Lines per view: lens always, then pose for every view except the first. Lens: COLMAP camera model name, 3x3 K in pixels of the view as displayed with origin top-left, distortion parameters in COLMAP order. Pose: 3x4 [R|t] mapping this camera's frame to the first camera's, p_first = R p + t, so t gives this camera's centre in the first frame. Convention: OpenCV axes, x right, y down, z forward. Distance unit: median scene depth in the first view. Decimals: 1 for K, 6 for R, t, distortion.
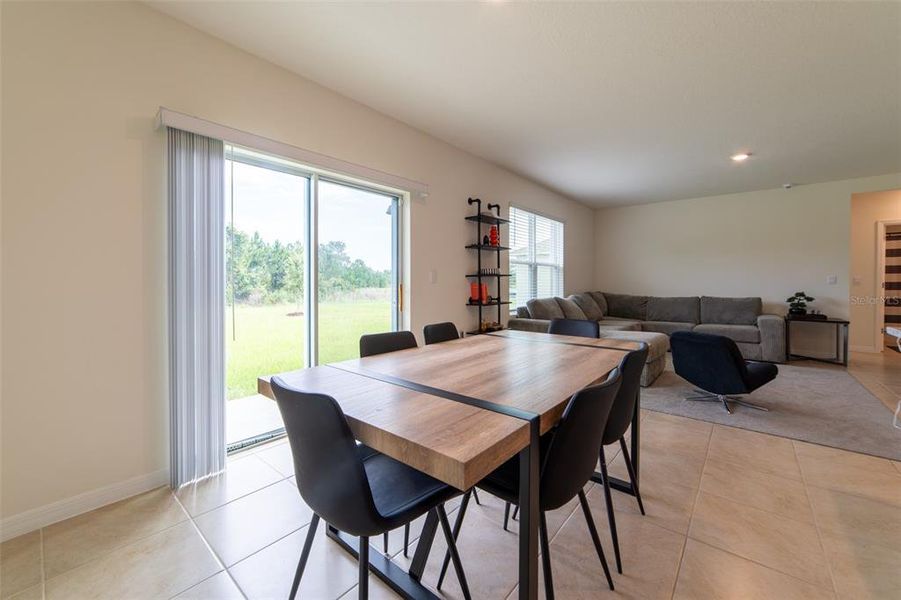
lens RADIAL K [[357.1, 0, 457.4], [0, 357.1, 281.9], [0, 0, 1]] dist [-0.007258, 0.000039]
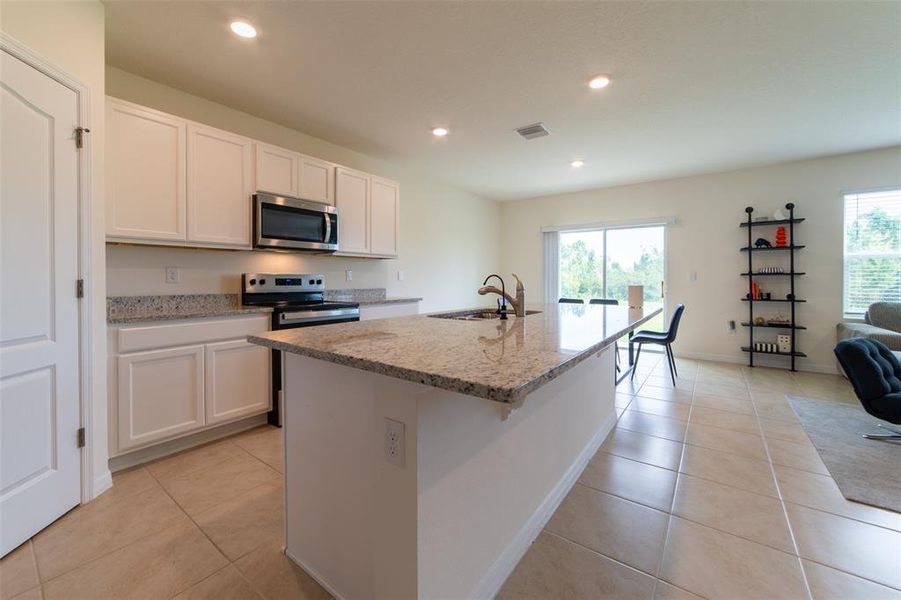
lens RADIAL K [[344.2, 0, 456.7], [0, 344.2, 279.2], [0, 0, 1]] dist [-0.003473, 0.000299]
pose [[0.064515, 0.005178, -0.997903, 0.864258], [-0.005231, 0.999975, 0.004850, -0.002577], [0.997903, 0.004907, 0.064541, -0.007849]]
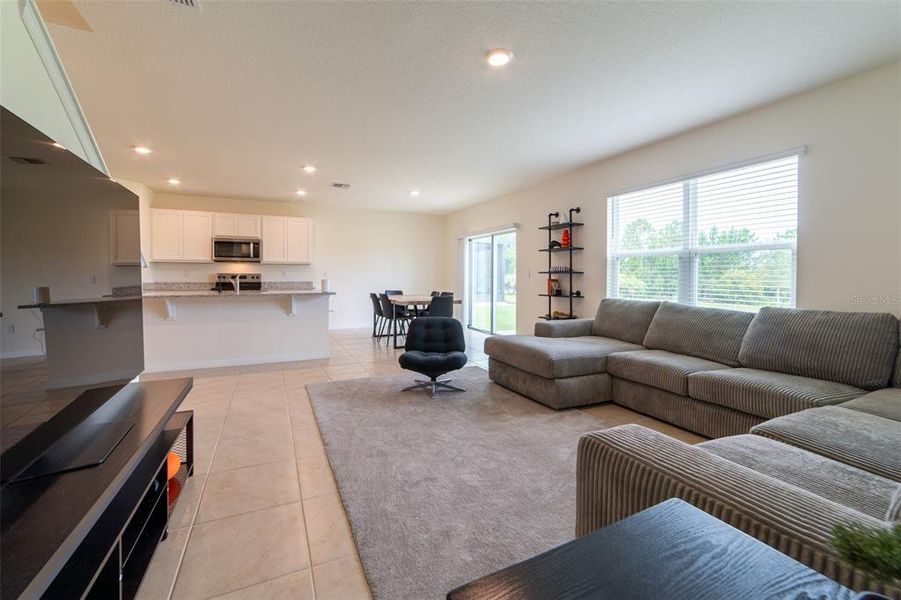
lens RADIAL K [[350.6, 0, 430.3], [0, 350.6, 277.6], [0, 0, 1]] dist [-0.000495, 0.000069]
pose [[-0.423037, -0.000336, -0.906112, 1.094660], [-0.007027, 0.999971, 0.002911, -0.000657], [0.906085, 0.007599, -0.423027, 0.901832]]
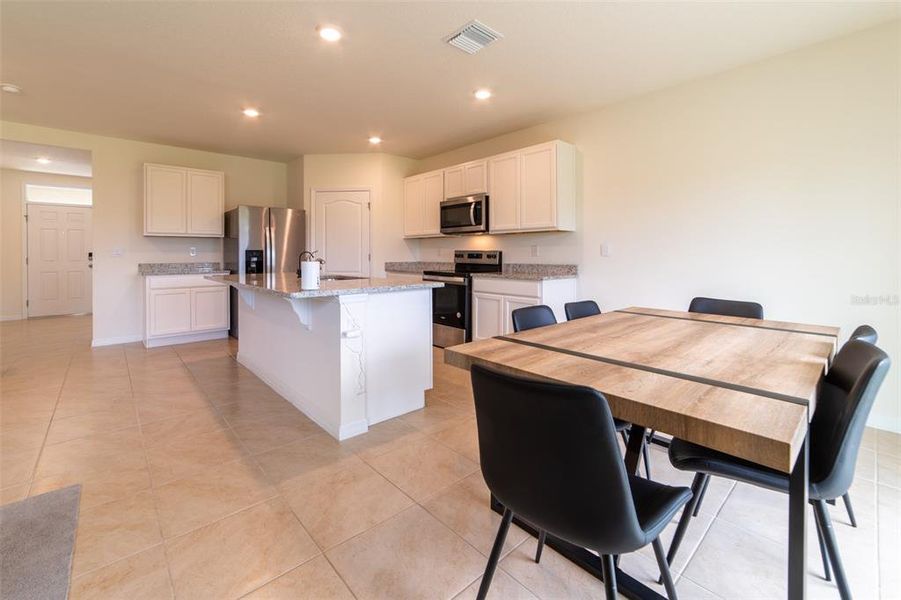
lens RADIAL K [[393.2, 0, 476.3], [0, 393.2, 256.4], [0, 0, 1]] dist [-0.001052, 0.000133]
pose [[-0.992577, 0.000694, 0.121612, 0.117274], [0.001753, 0.999962, 0.008594, -0.000720], [-0.121602, 0.008744, -0.992540, 0.691281]]
